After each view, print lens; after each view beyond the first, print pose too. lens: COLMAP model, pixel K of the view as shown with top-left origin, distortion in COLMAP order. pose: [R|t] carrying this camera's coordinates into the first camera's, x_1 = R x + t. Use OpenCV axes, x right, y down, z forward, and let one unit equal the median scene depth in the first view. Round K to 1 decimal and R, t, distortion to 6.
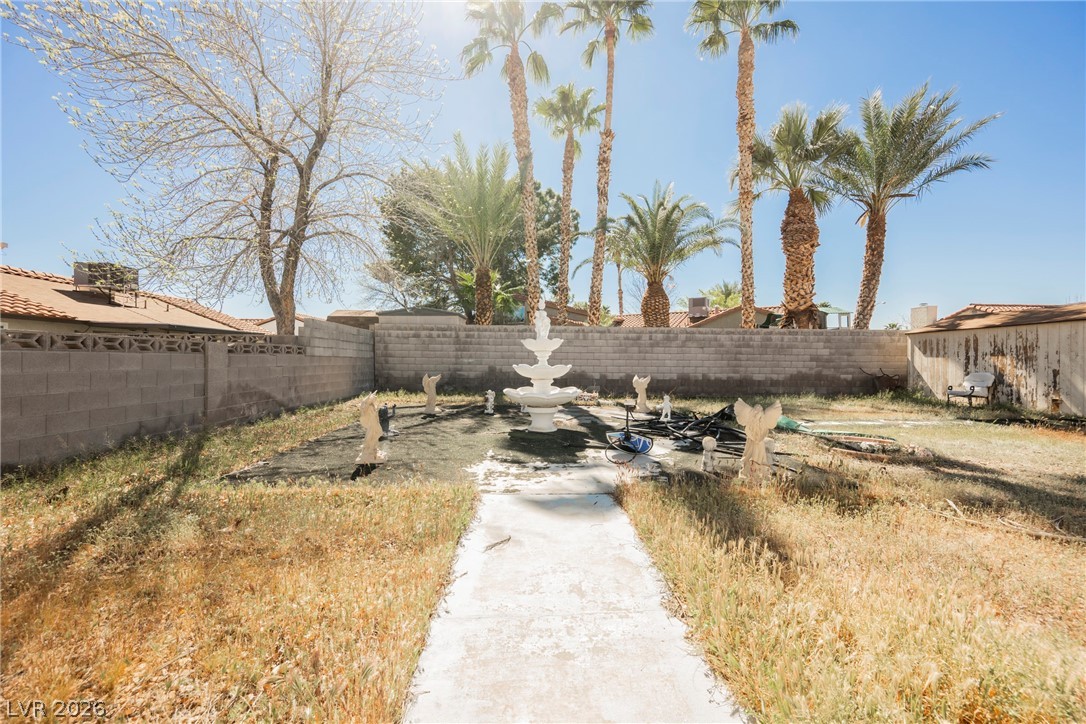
lens RADIAL K [[421.2, 0, 547.1], [0, 421.2, 360.5], [0, 0, 1]] dist [-0.001040, -0.000134]
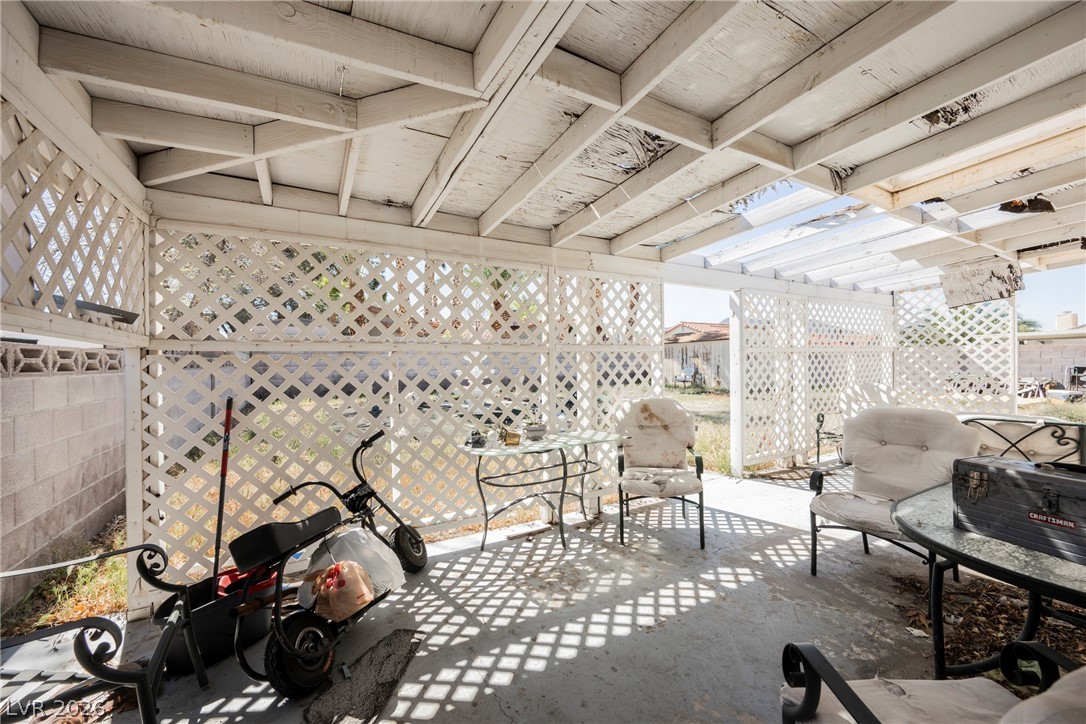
lens RADIAL K [[421.2, 0, 547.1], [0, 421.2, 360.5], [0, 0, 1]] dist [-0.001040, -0.000134]
pose [[0.884634, -0.018050, 0.465937, -0.250215], [0.020432, 0.999791, -0.000062, -0.010677], [-0.465839, 0.009575, 0.884818, -0.225673]]
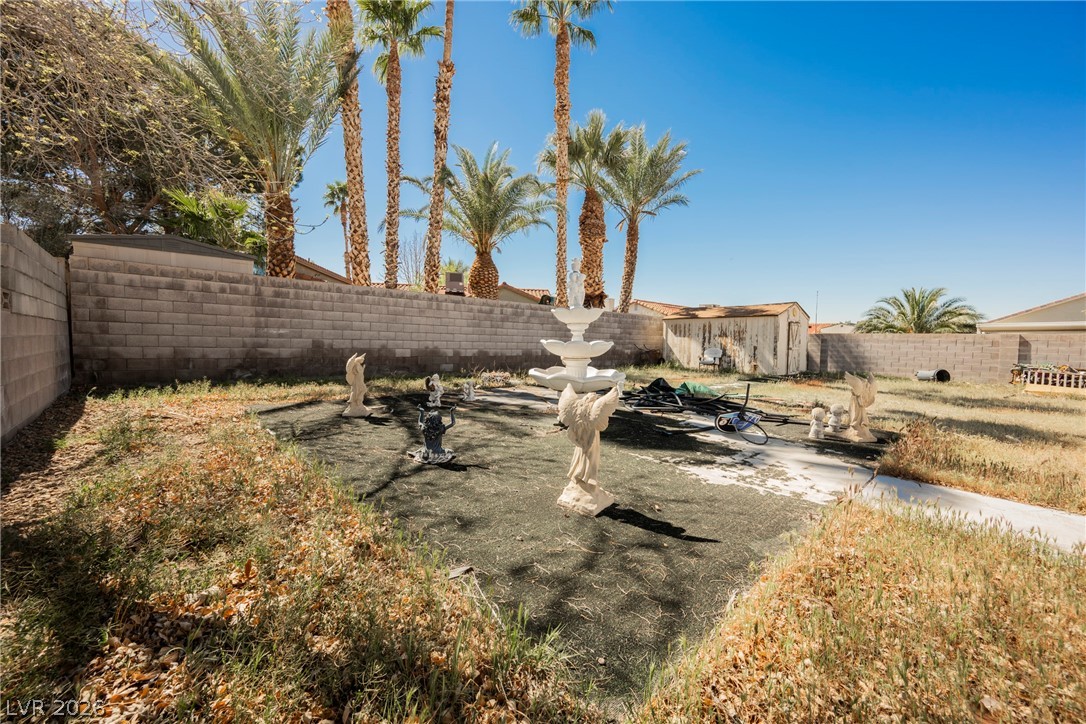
lens RADIAL K [[421.2, 0, 547.1], [0, 421.2, 360.5], [0, 0, 1]] dist [-0.001040, -0.000134]
pose [[0.755836, -0.021641, 0.654403, -0.305975], [-0.017127, 0.998458, 0.052800, 0.003626], [-0.654537, -0.051116, 0.754300, 0.221916]]
